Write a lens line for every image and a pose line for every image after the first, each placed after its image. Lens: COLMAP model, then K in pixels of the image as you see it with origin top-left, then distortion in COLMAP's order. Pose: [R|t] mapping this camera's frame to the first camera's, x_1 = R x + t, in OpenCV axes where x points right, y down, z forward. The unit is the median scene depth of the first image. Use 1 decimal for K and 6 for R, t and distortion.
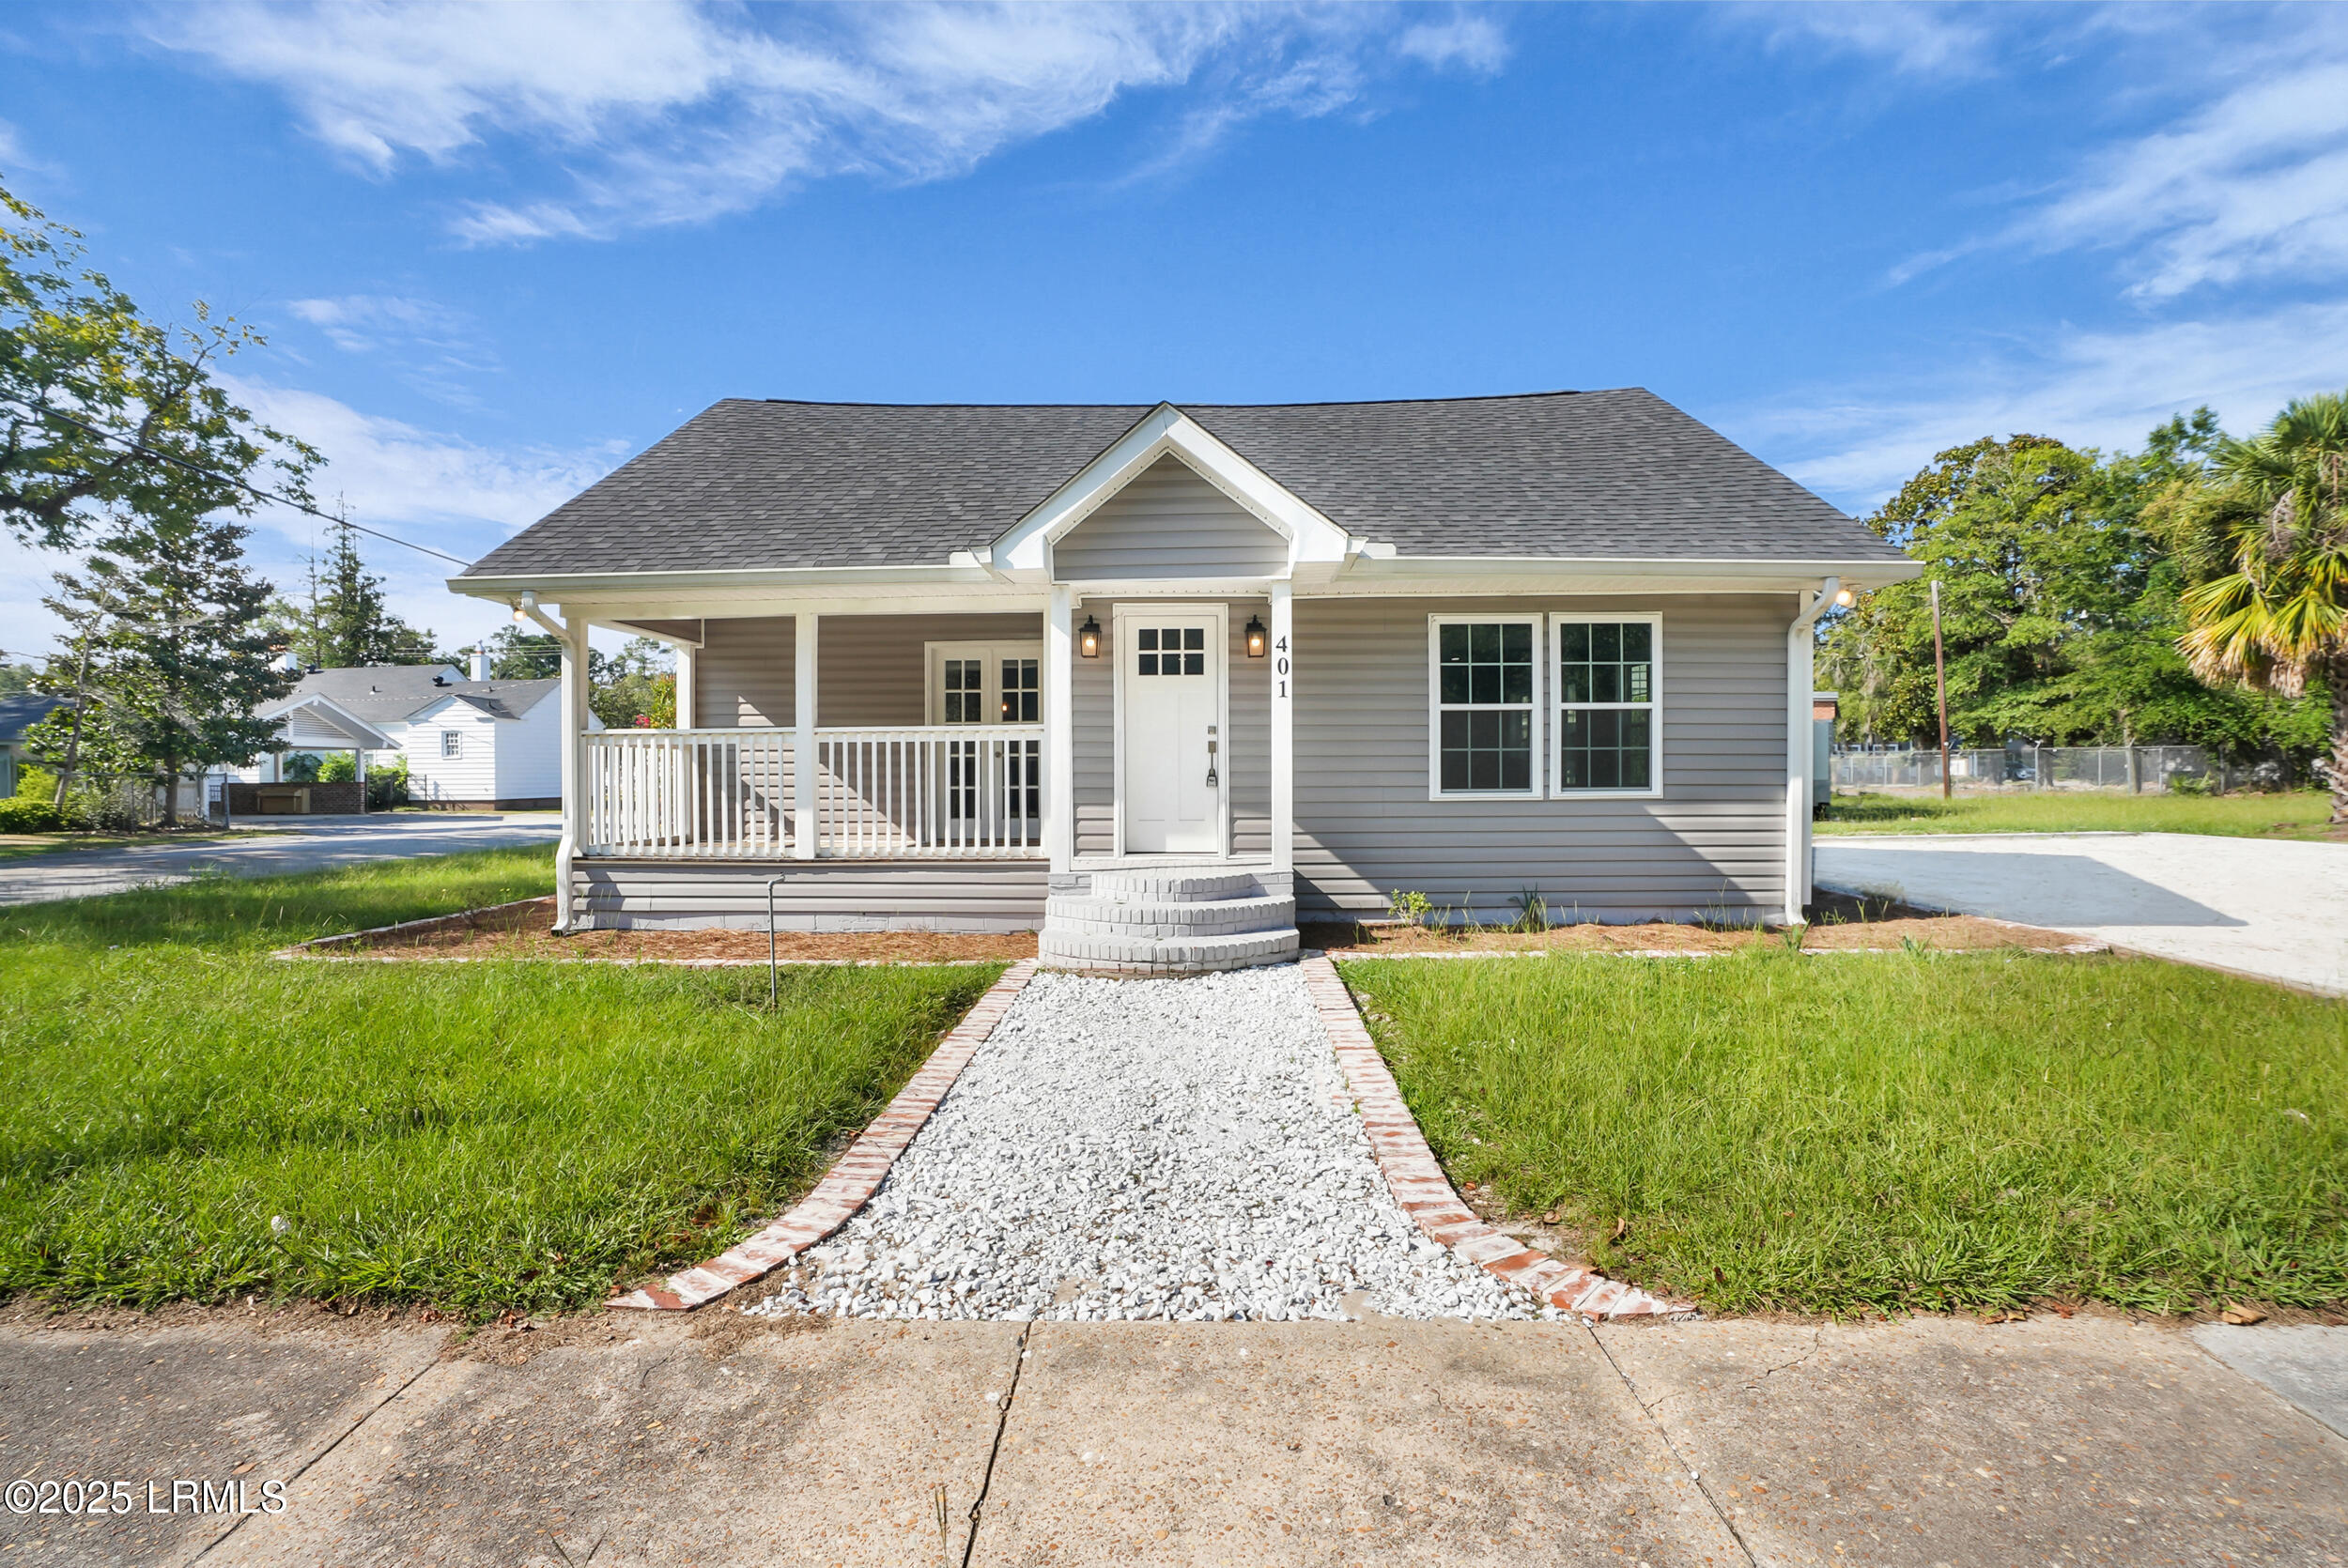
lens RADIAL K [[1064.7, 0, 1174.0], [0, 1064.7, 784.0], [0, 0, 1]] dist [-0.017020, 0.000065]
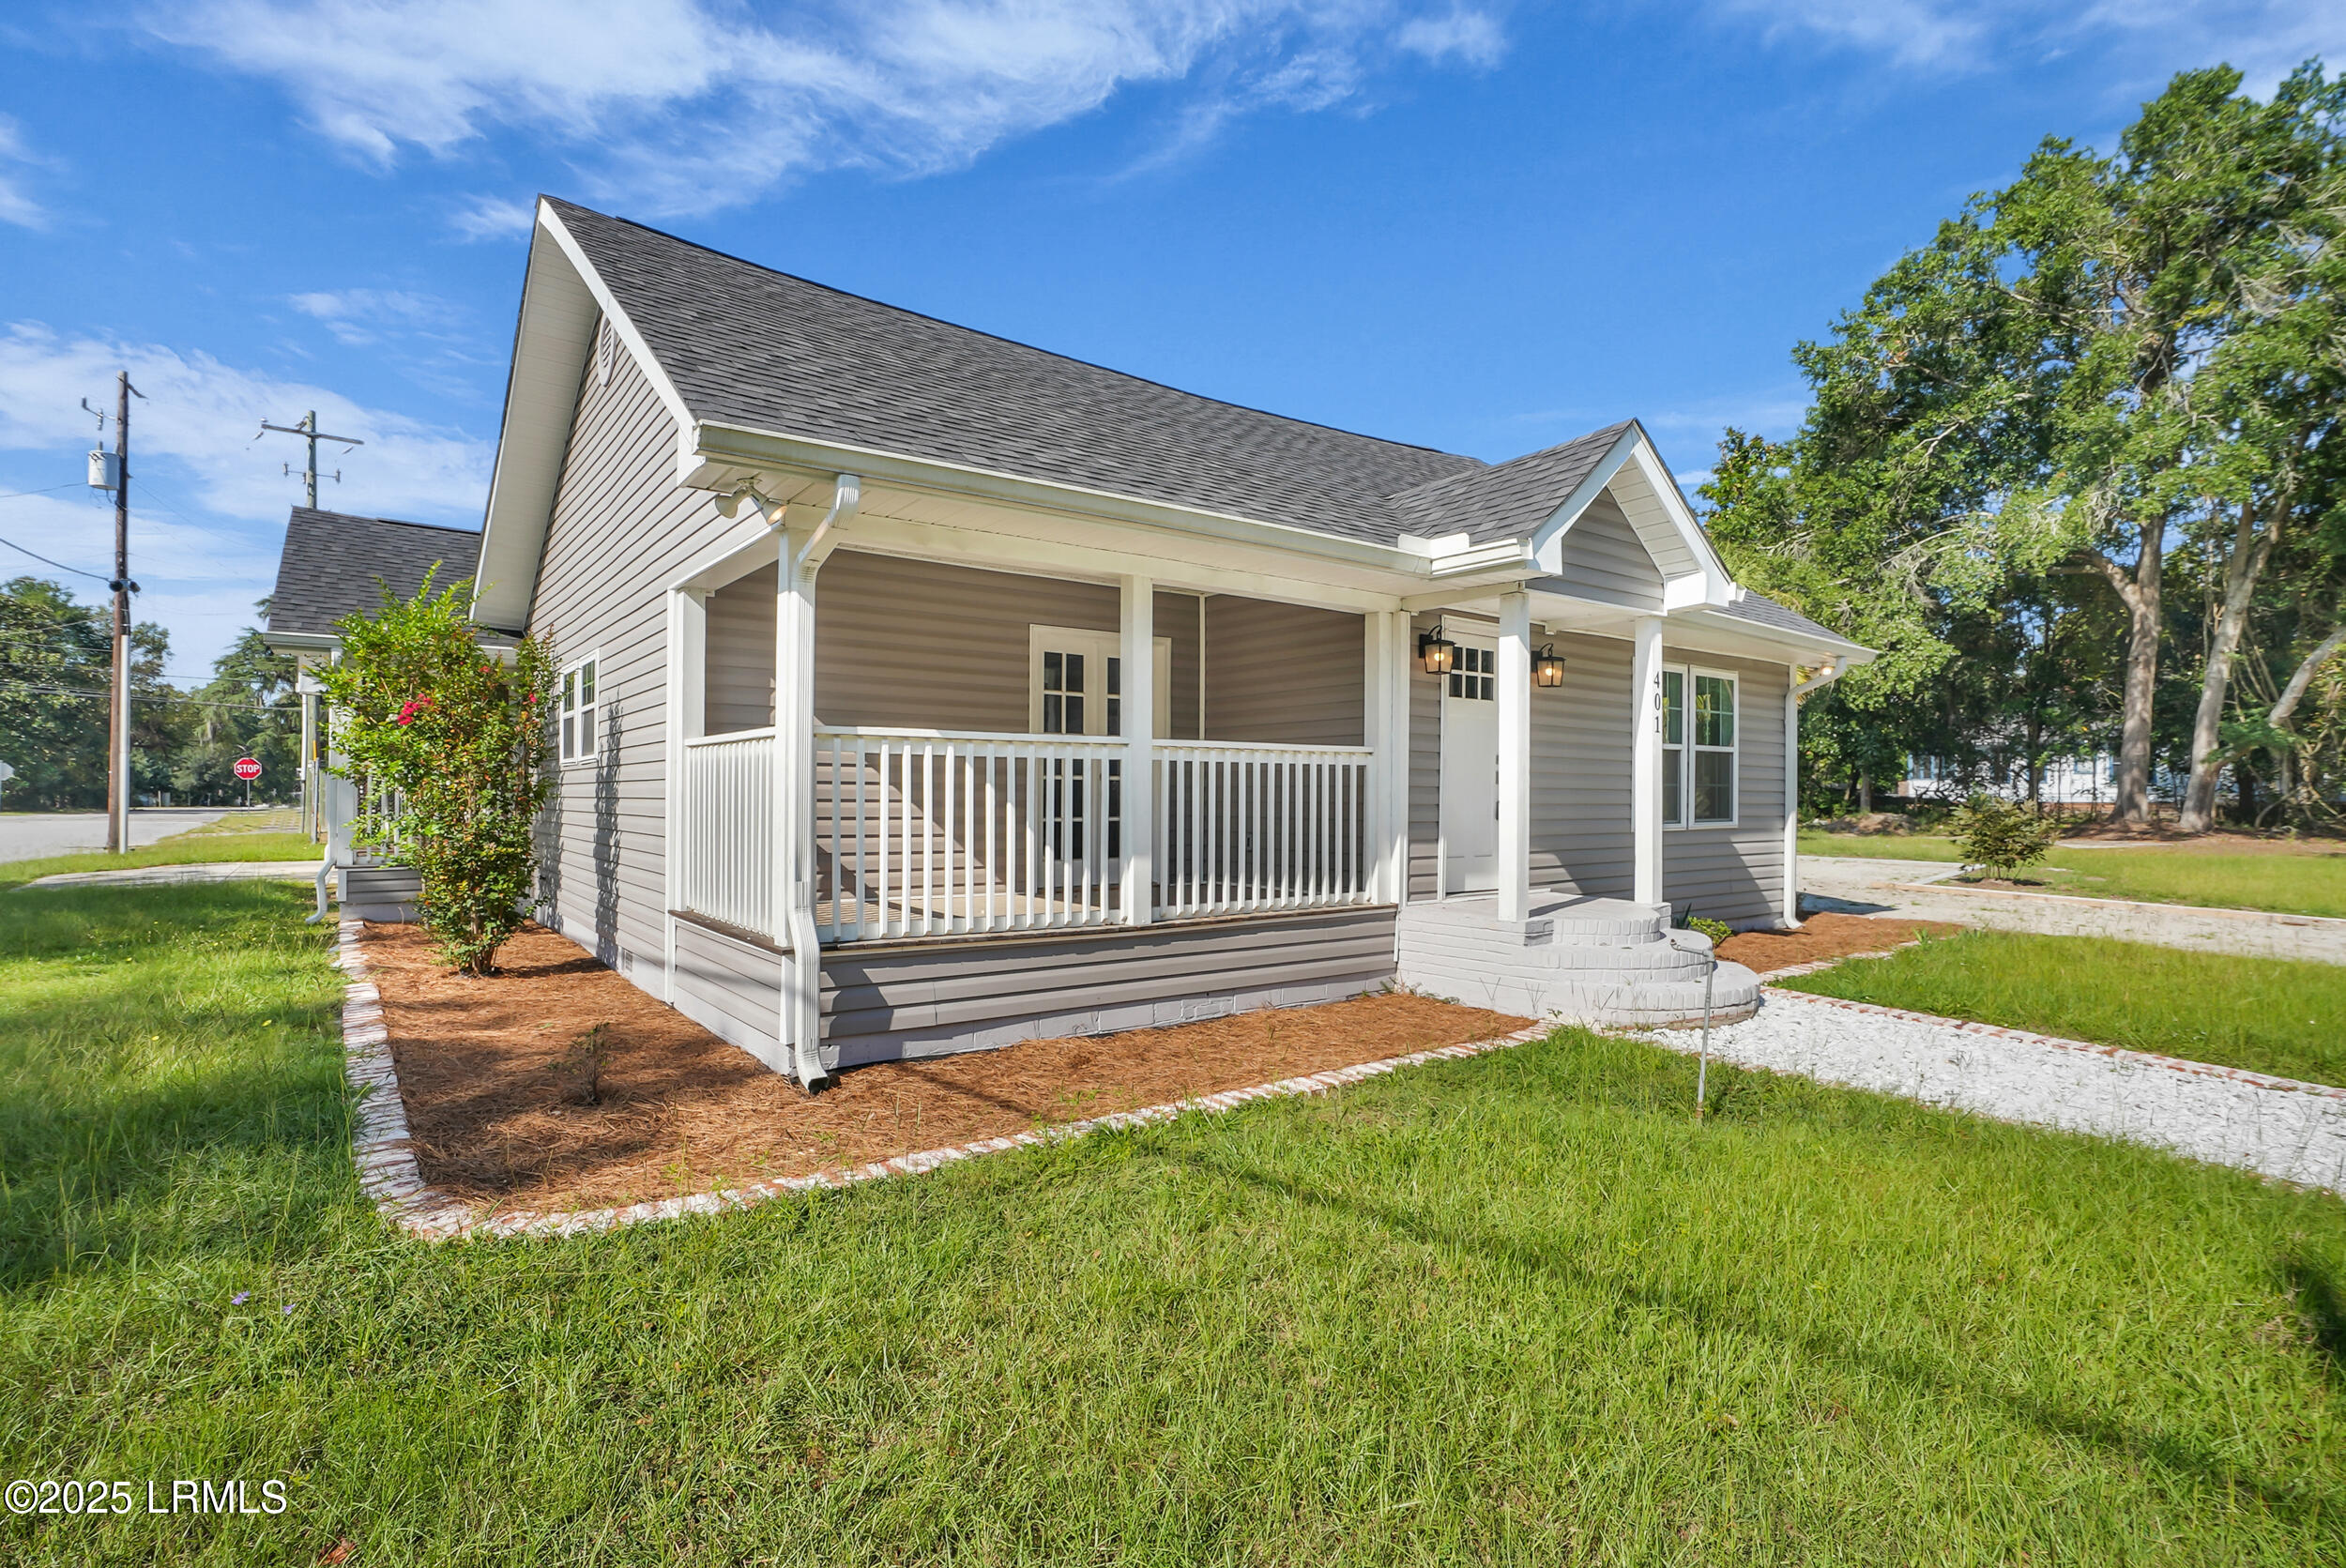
lens RADIAL K [[1136.7, 0, 1170.7], [0, 1136.7, 800.7], [0, 0, 1]] dist [-0.021228, 0.000125]
pose [[0.777157, 0.006135, 0.629277, -0.654377], [-0.006028, 0.999979, -0.002304, -0.008725], [-0.629278, -0.002003, 0.777178, 0.324494]]
